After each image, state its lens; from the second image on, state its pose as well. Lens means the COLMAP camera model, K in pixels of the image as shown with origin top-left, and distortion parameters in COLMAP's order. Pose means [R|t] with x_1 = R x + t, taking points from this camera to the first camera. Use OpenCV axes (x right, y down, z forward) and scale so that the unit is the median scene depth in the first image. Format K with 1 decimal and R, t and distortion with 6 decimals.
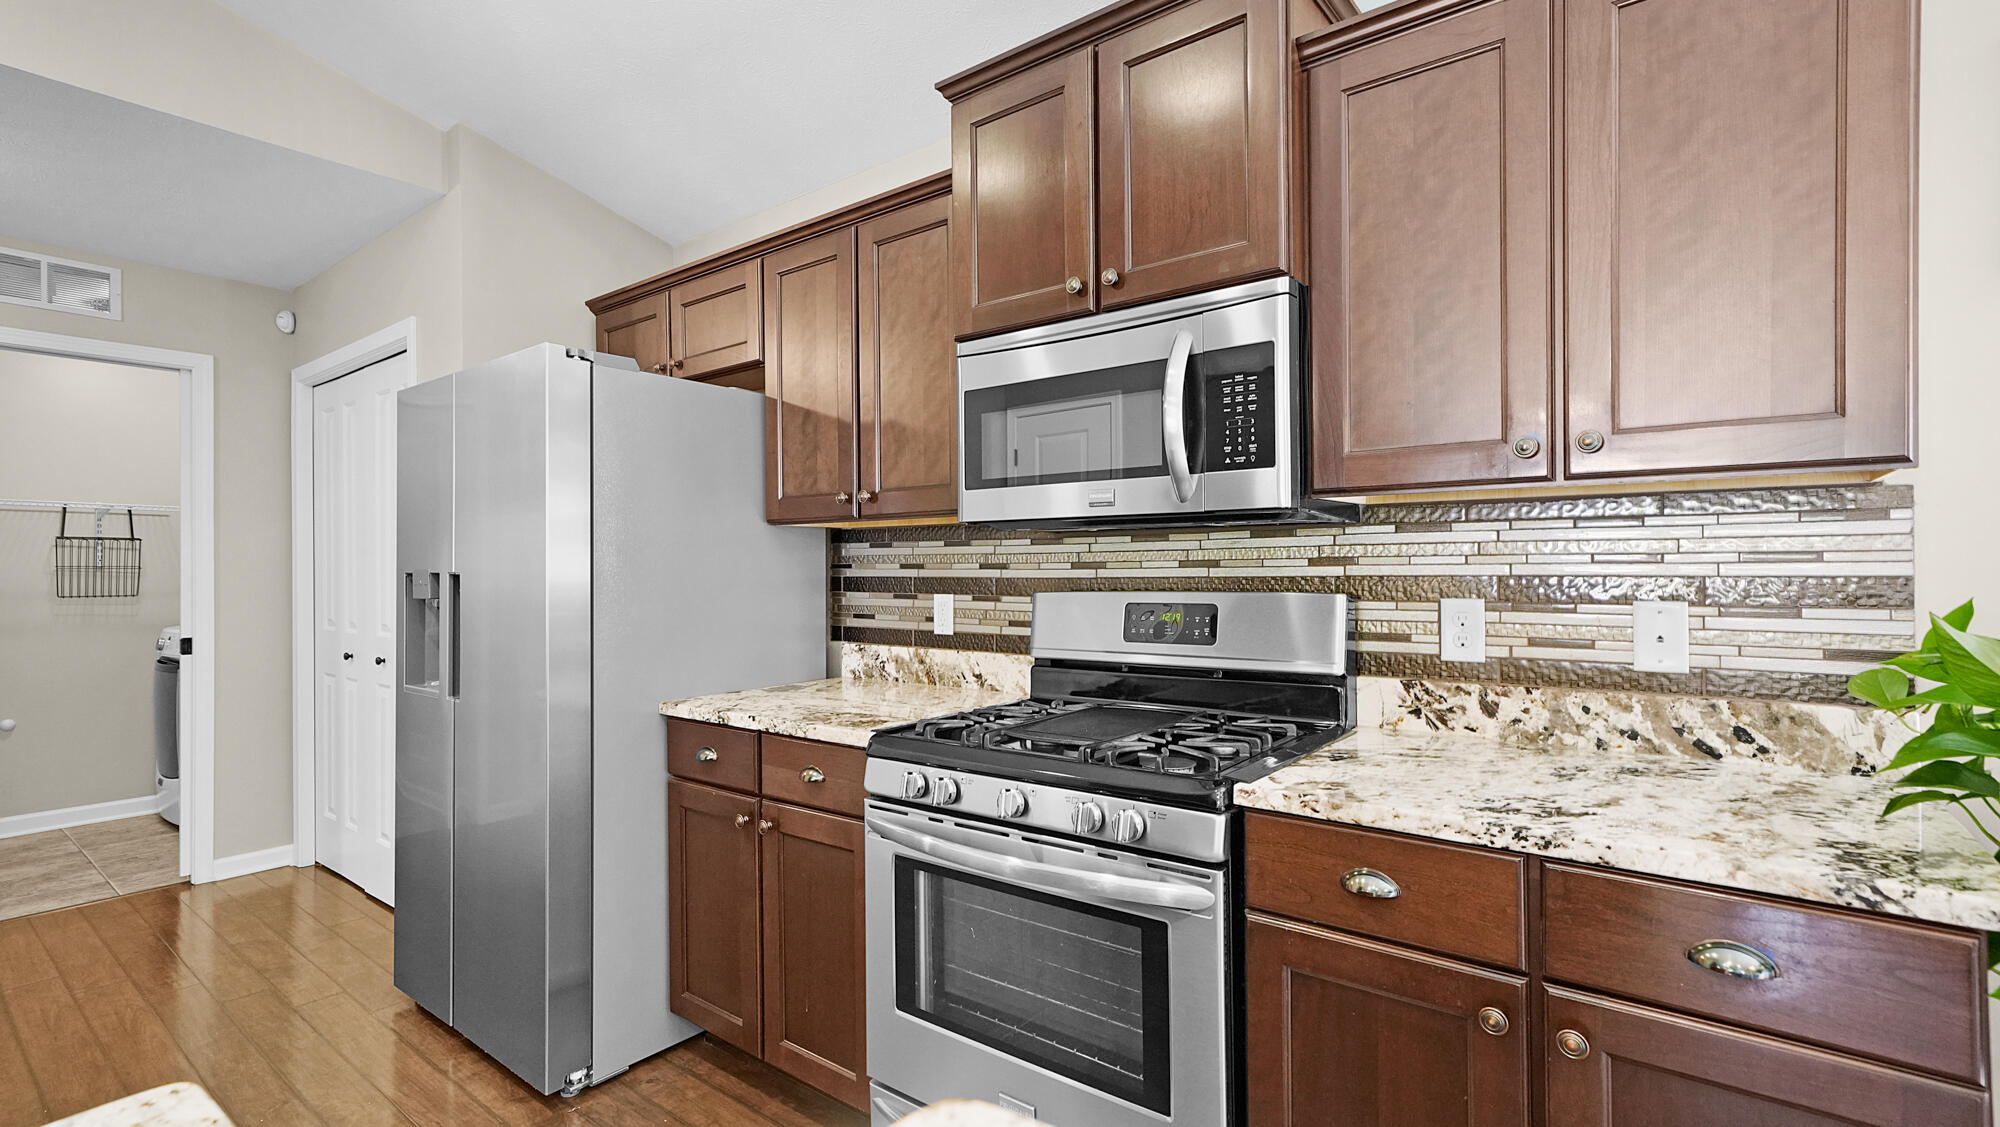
lens RADIAL K [[914.6, 0, 1003.4], [0, 914.6, 563.6], [0, 0, 1]] dist [0.002407, 0.002444]
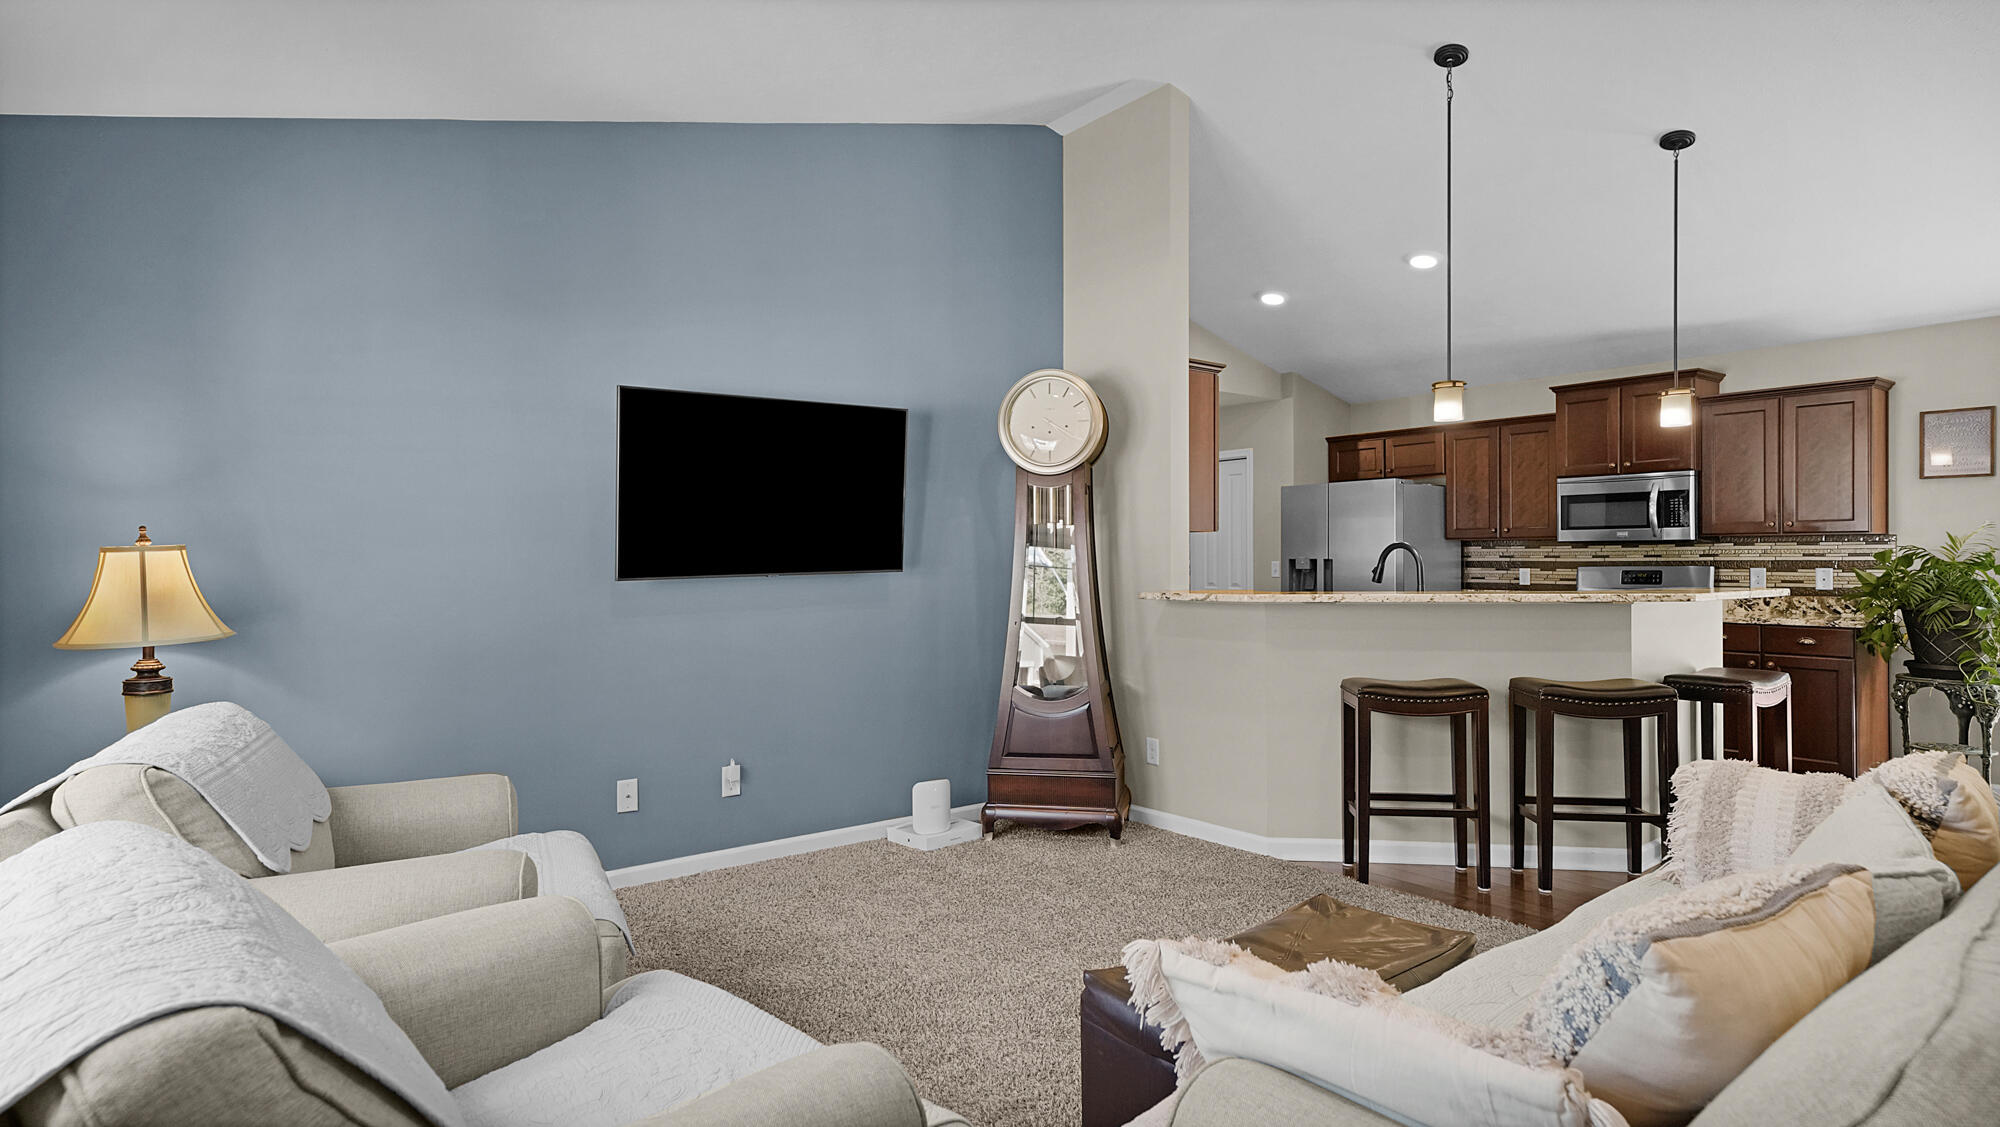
lens RADIAL K [[1033.4, 0, 988.5], [0, 1033.4, 562.7], [0, 0, 1]] dist [0.000492, -0.000625]
pose [[0.964550, 0.001197, -0.263898, -0.782841], [0.001915, 0.999932, 0.011534, -0.017056], [0.263894, -0.011631, 0.964482, -2.209333]]
